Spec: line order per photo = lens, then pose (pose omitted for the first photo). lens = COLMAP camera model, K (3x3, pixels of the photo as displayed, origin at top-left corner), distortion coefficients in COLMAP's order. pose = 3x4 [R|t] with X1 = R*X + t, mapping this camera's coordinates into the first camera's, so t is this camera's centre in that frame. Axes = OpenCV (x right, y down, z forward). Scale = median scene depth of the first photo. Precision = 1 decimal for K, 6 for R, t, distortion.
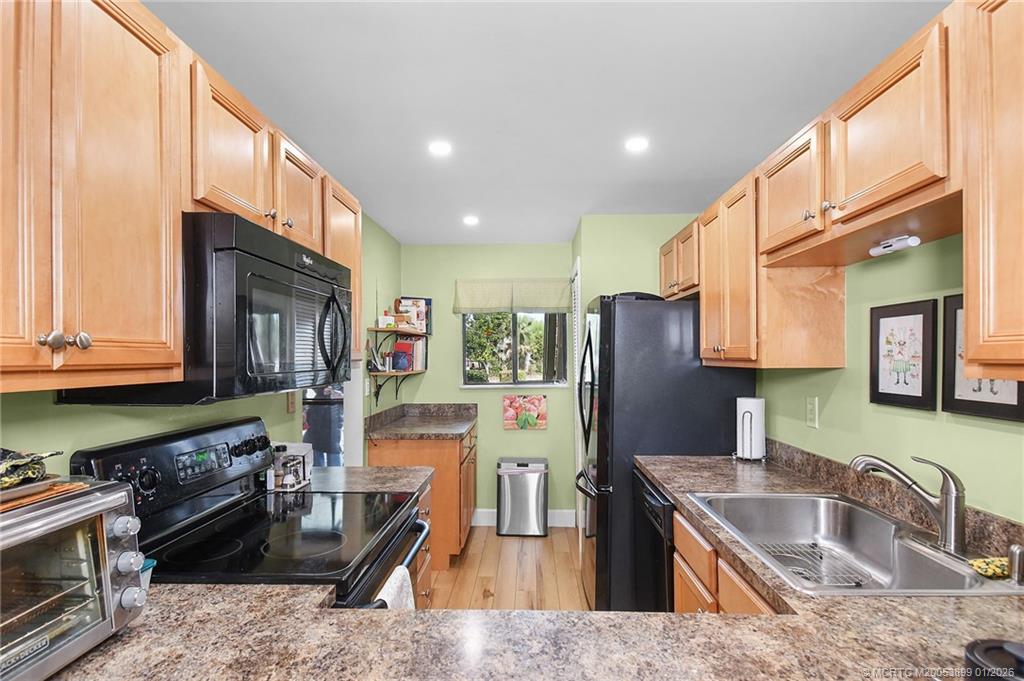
lens RADIAL K [[525.9, 0, 511.2], [0, 525.9, 360.6], [0, 0, 1]] dist [0.000019, -0.026978]
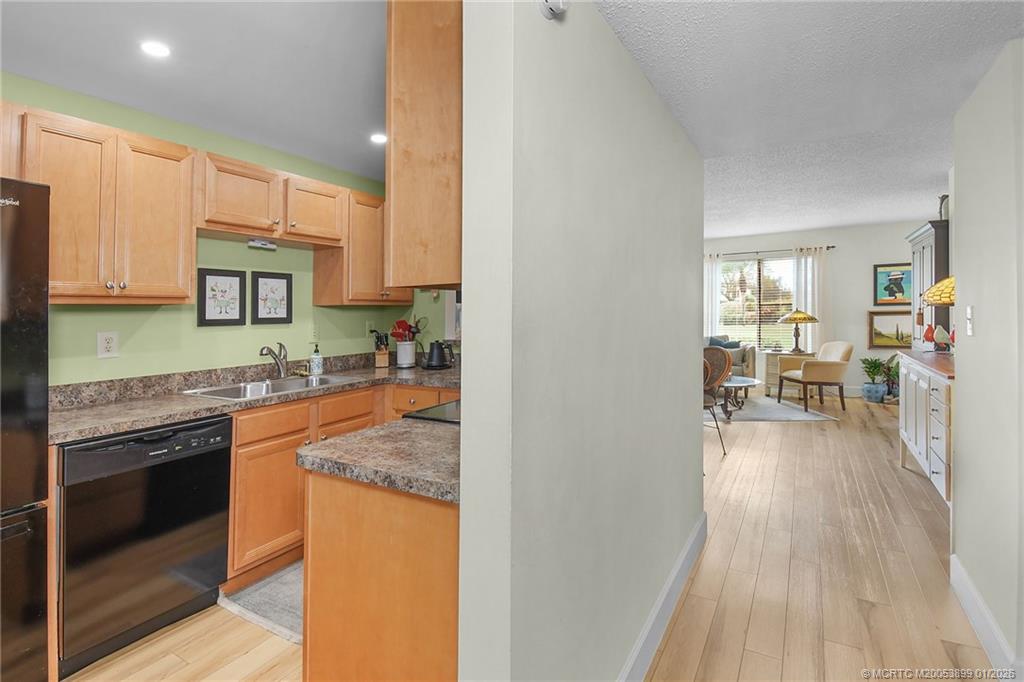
lens RADIAL K [[495.8, 0, 503.0], [0, 495.8, 315.9], [0, 0, 1]] dist [0.000524, -0.000160]
pose [[-0.872914, 0.015699, 0.487622, -0.377162], [0.023633, 0.999669, 0.010123, 0.023196], [-0.487302, 0.020361, -0.872996, 0.798870]]
